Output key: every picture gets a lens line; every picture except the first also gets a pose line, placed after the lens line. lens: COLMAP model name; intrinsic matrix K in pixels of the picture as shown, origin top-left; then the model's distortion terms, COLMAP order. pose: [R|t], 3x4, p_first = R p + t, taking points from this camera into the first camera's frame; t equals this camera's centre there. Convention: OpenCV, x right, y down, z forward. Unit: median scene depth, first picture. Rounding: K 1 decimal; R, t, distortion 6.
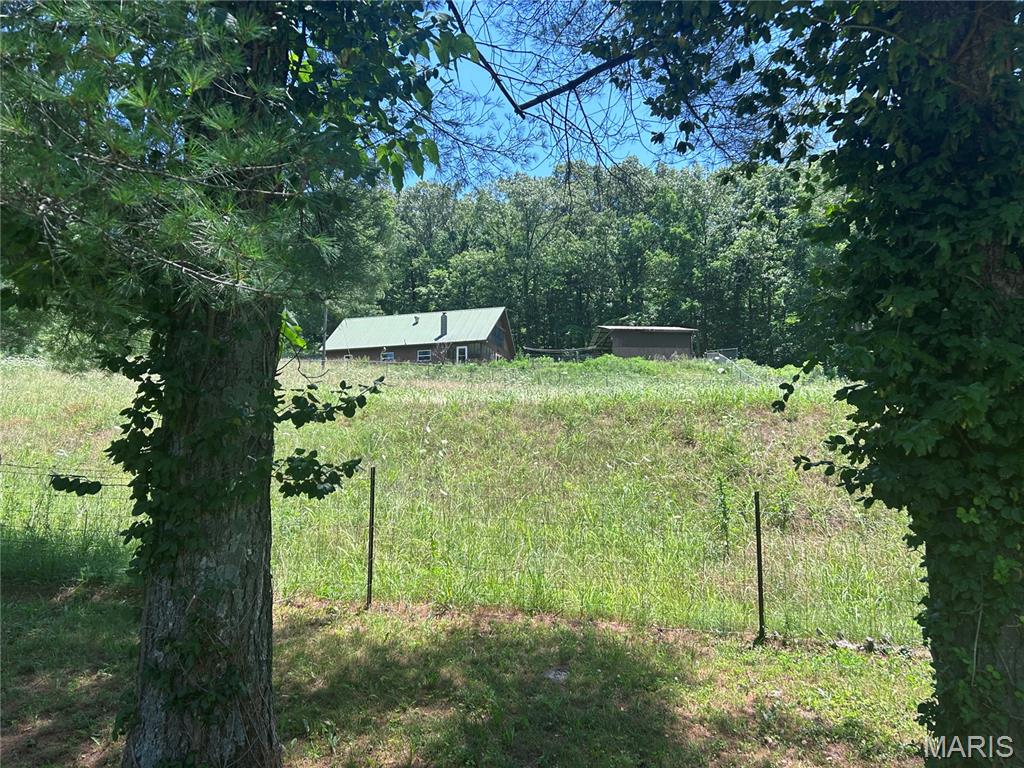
lens RADIAL K [[769.0, 0, 528.4], [0, 769.0, 378.3], [0, 0, 1]] dist [0.043023, -0.046930]
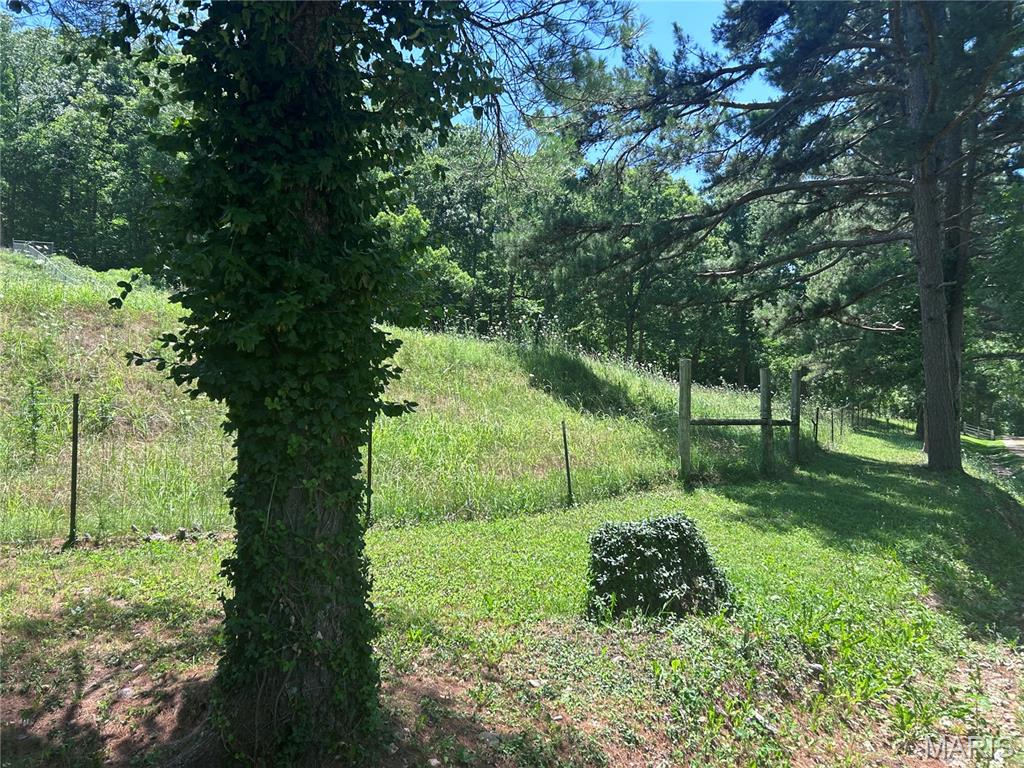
lens RADIAL K [[768.2, 0, 508.8], [0, 768.2, 385.6], [0, 0, 1]] dist [0.019042, -0.009687]
pose [[0.693822, 0.016320, 0.719962, -0.052493], [-0.103923, 0.991548, 0.077673, 0.011937], [-0.712609, -0.128712, 0.689654, -0.103009]]
